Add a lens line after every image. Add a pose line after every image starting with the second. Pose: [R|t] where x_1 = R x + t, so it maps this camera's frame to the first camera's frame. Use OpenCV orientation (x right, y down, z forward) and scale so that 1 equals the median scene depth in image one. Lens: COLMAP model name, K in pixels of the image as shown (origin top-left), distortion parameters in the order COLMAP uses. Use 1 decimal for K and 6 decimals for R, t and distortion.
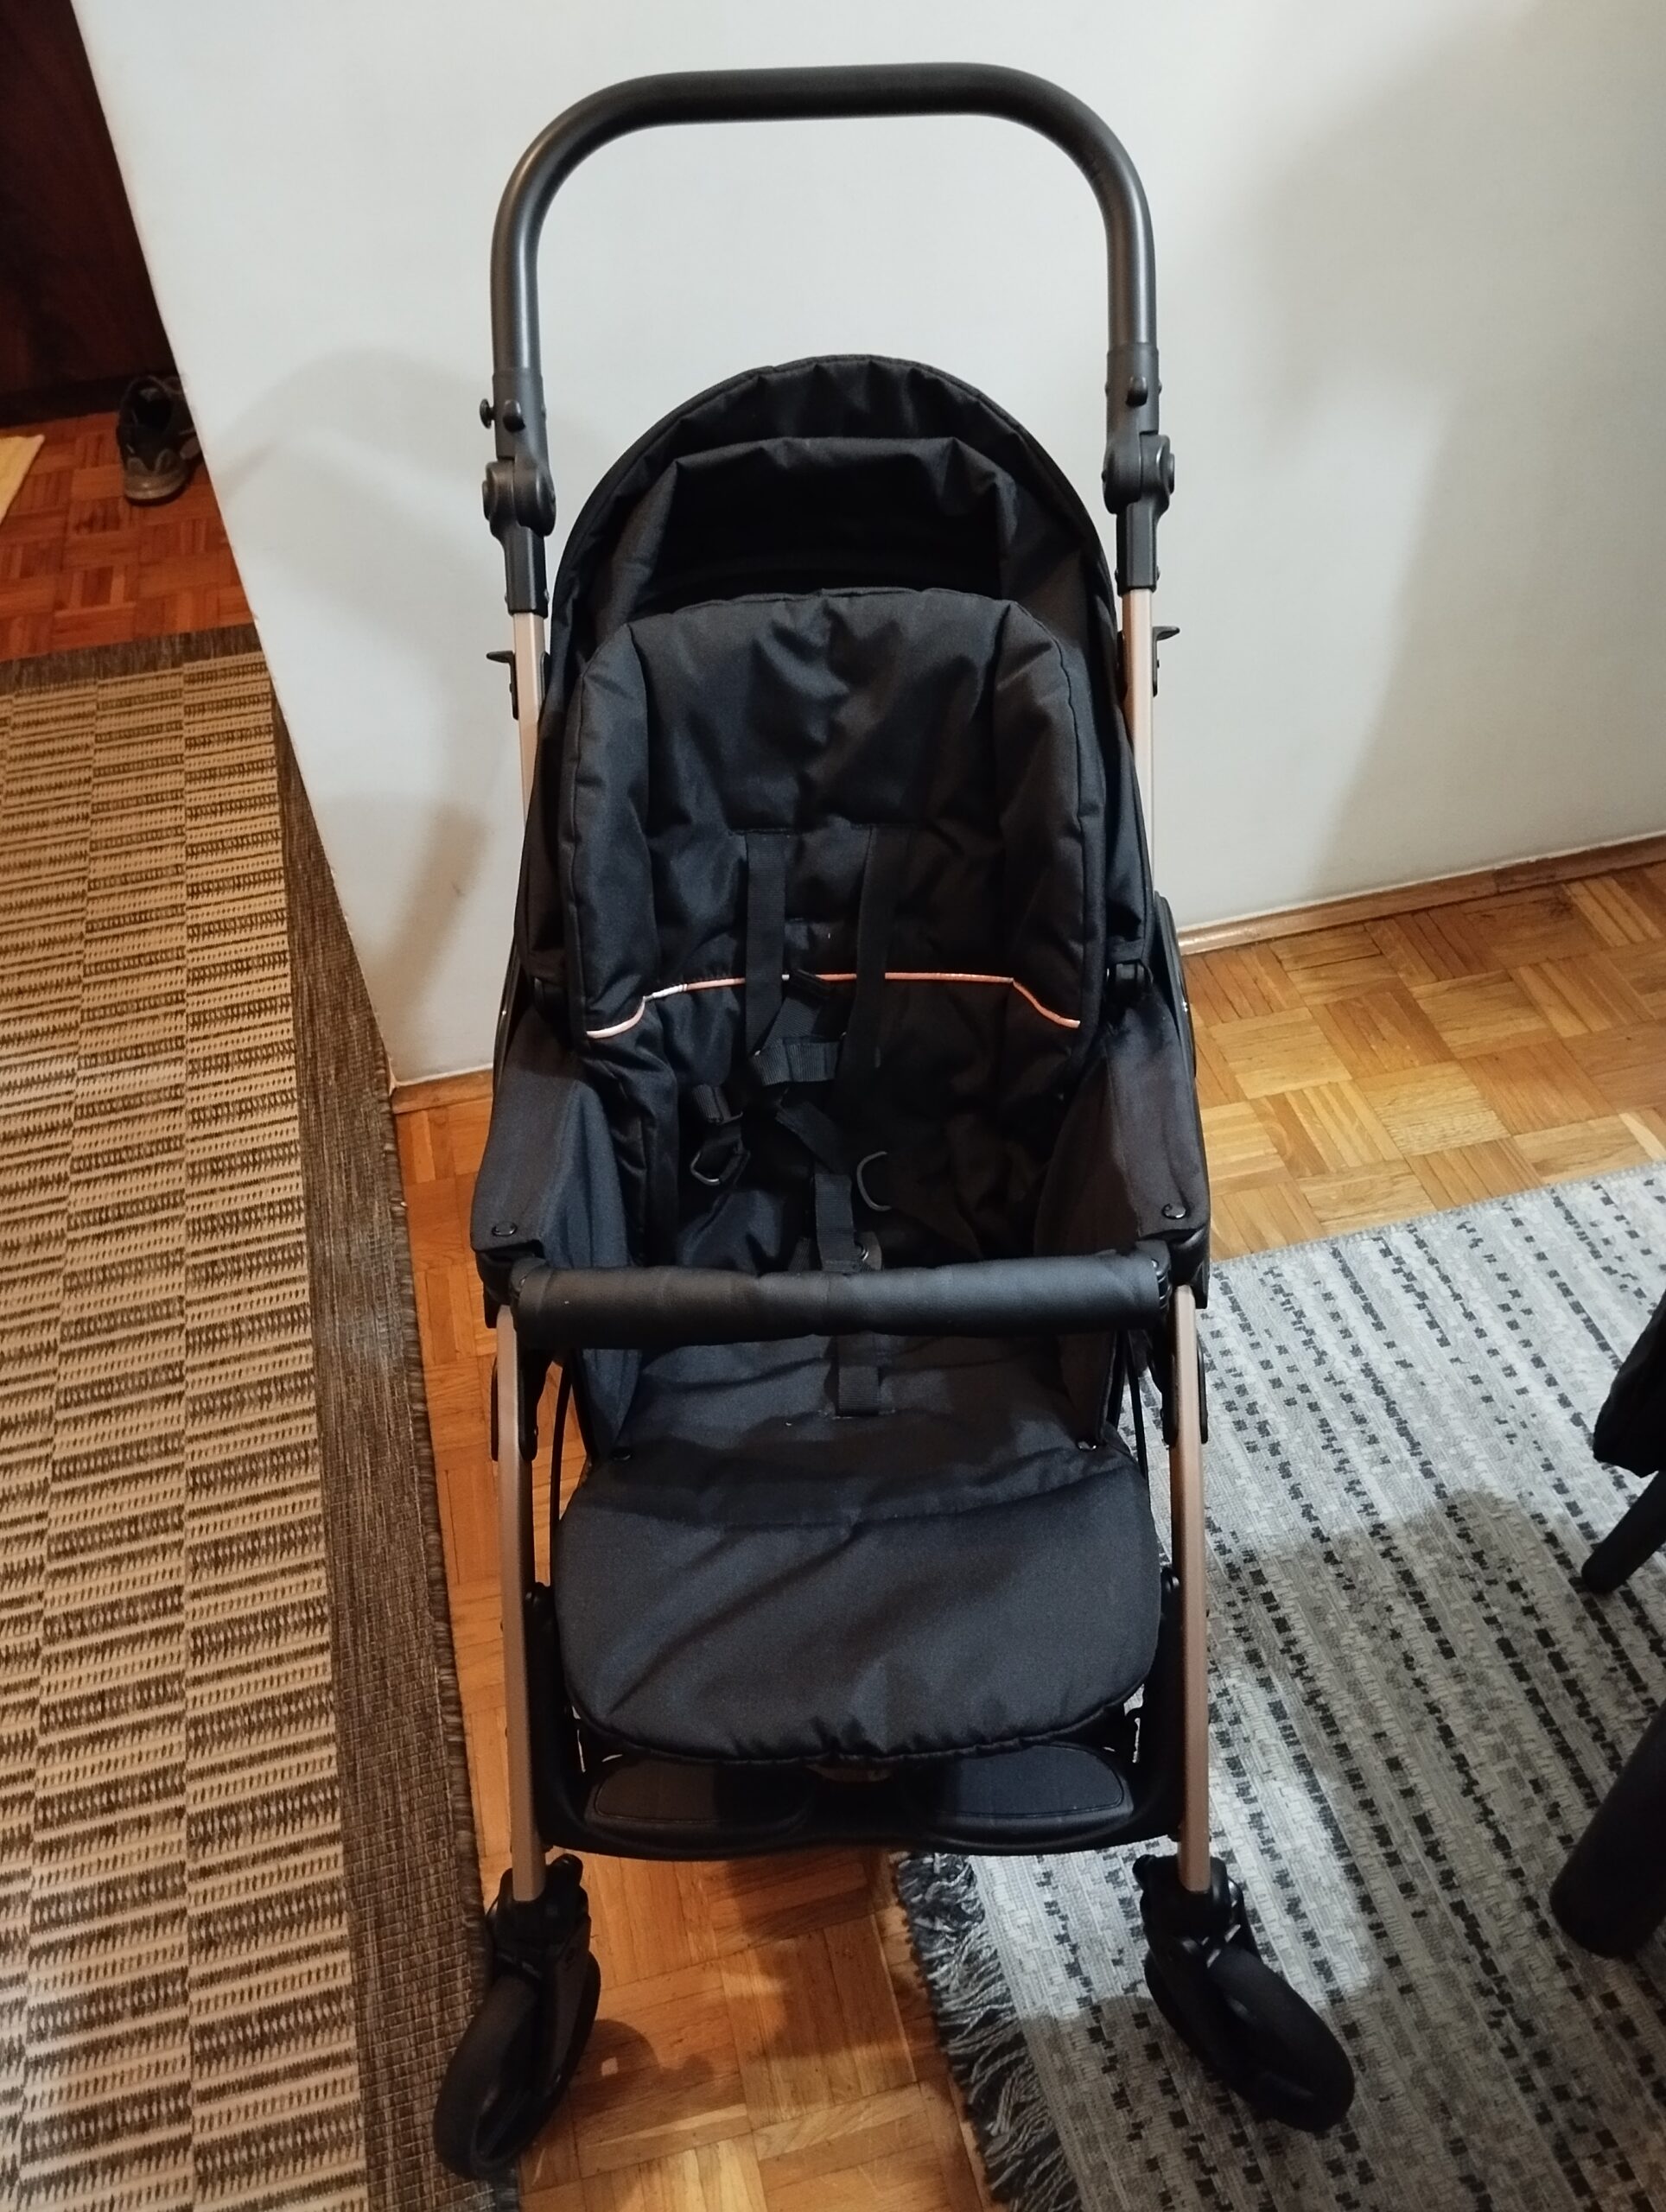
lens RADIAL K [[1843.3, 0, 833.0], [0, 1843.3, 1106.0], [0, 0, 1]] dist [0.083590, -0.174050]
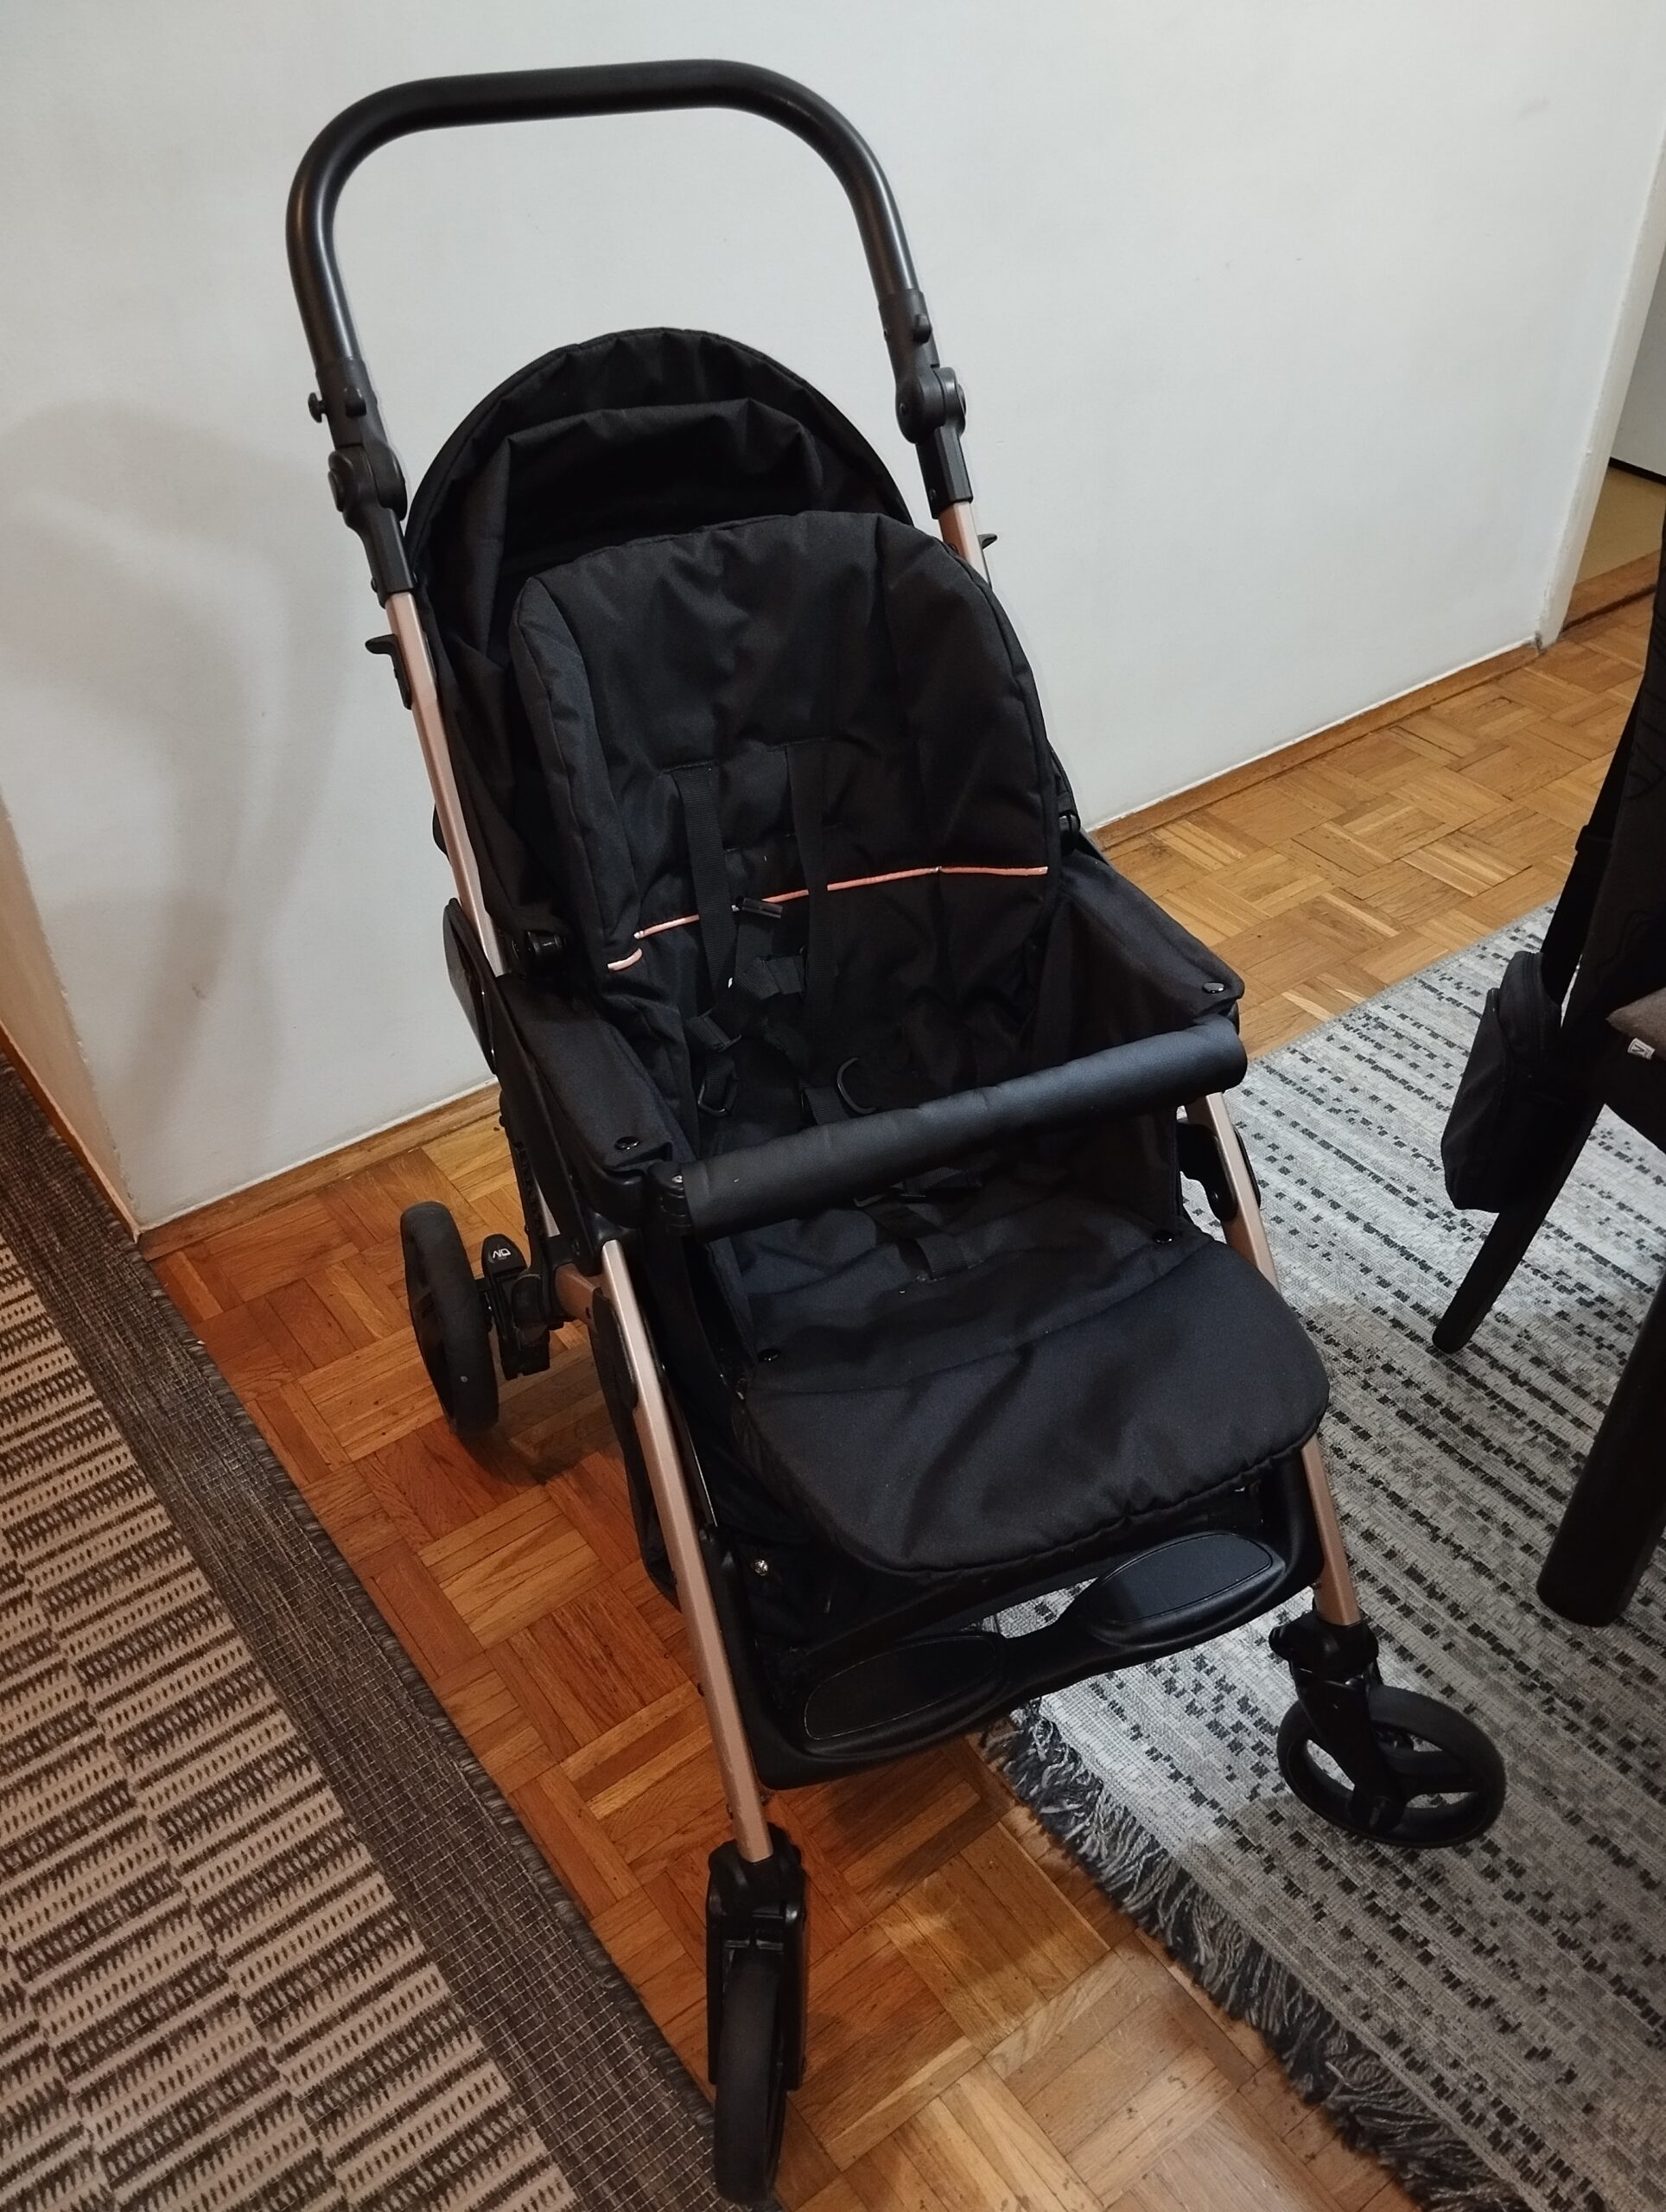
lens RADIAL K [[1843.3, 0, 833.0], [0, 1843.3, 1106.0], [0, 0, 1]] dist [0.083590, -0.174050]
pose [[0.917622, -0.213530, 0.335224, -0.298943], [0.249503, 0.966008, -0.067650, 0.104948], [-0.309384, 0.145716, 0.939707, 0.035032]]
